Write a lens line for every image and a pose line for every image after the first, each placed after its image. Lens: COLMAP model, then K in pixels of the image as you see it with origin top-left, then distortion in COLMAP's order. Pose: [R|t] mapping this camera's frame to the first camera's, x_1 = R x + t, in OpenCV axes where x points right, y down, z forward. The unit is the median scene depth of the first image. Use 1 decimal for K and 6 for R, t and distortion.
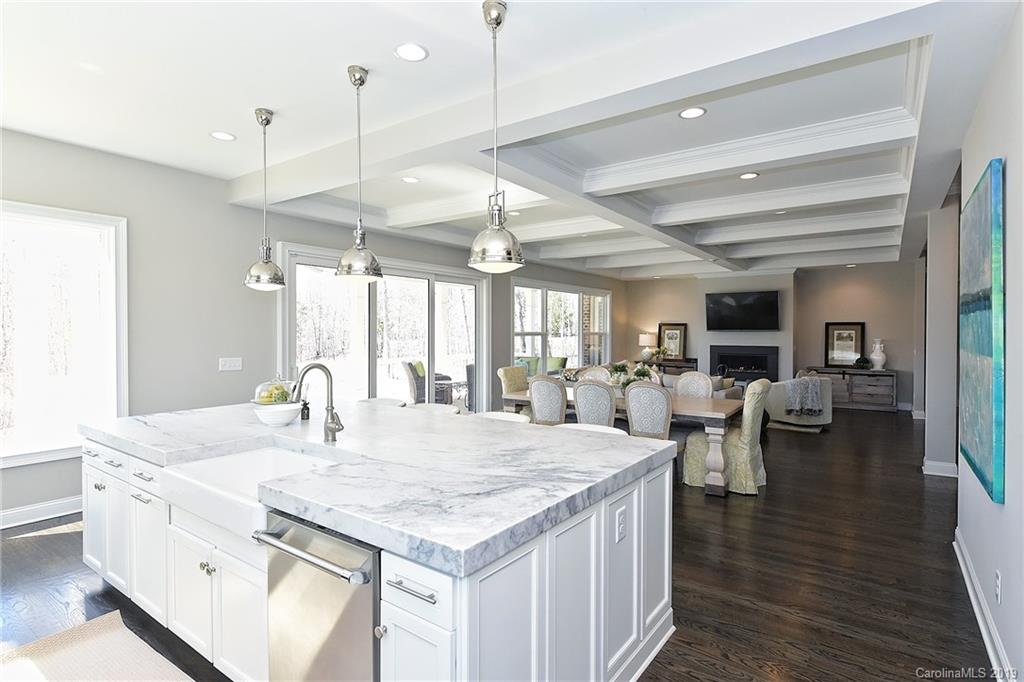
lens RADIAL K [[519.0, 0, 509.8], [0, 519.0, 339.9], [0, 0, 1]] dist [-0.002660, -0.000645]
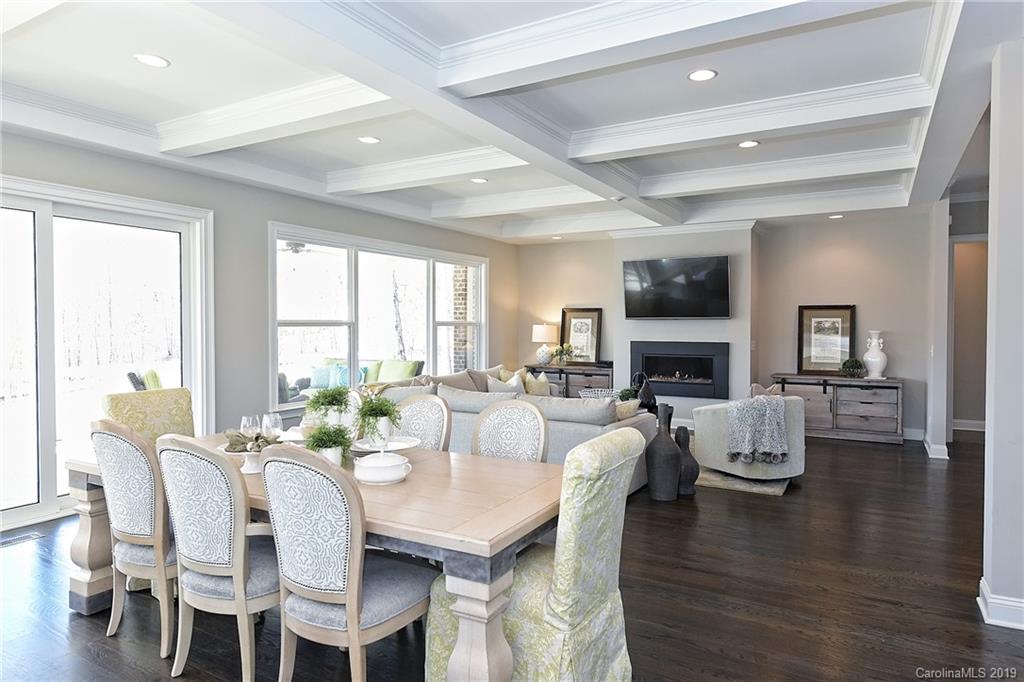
lens RADIAL K [[621.3, 0, 512.0], [0, 621.3, 341.0], [0, 0, 1]] dist [0.002798, 0.002902]
pose [[0.994863, -0.004039, 0.101148, 0.173370], [0.002937, 0.999935, 0.011042, 0.001207], [-0.101186, -0.010688, 0.994810, 0.262002]]
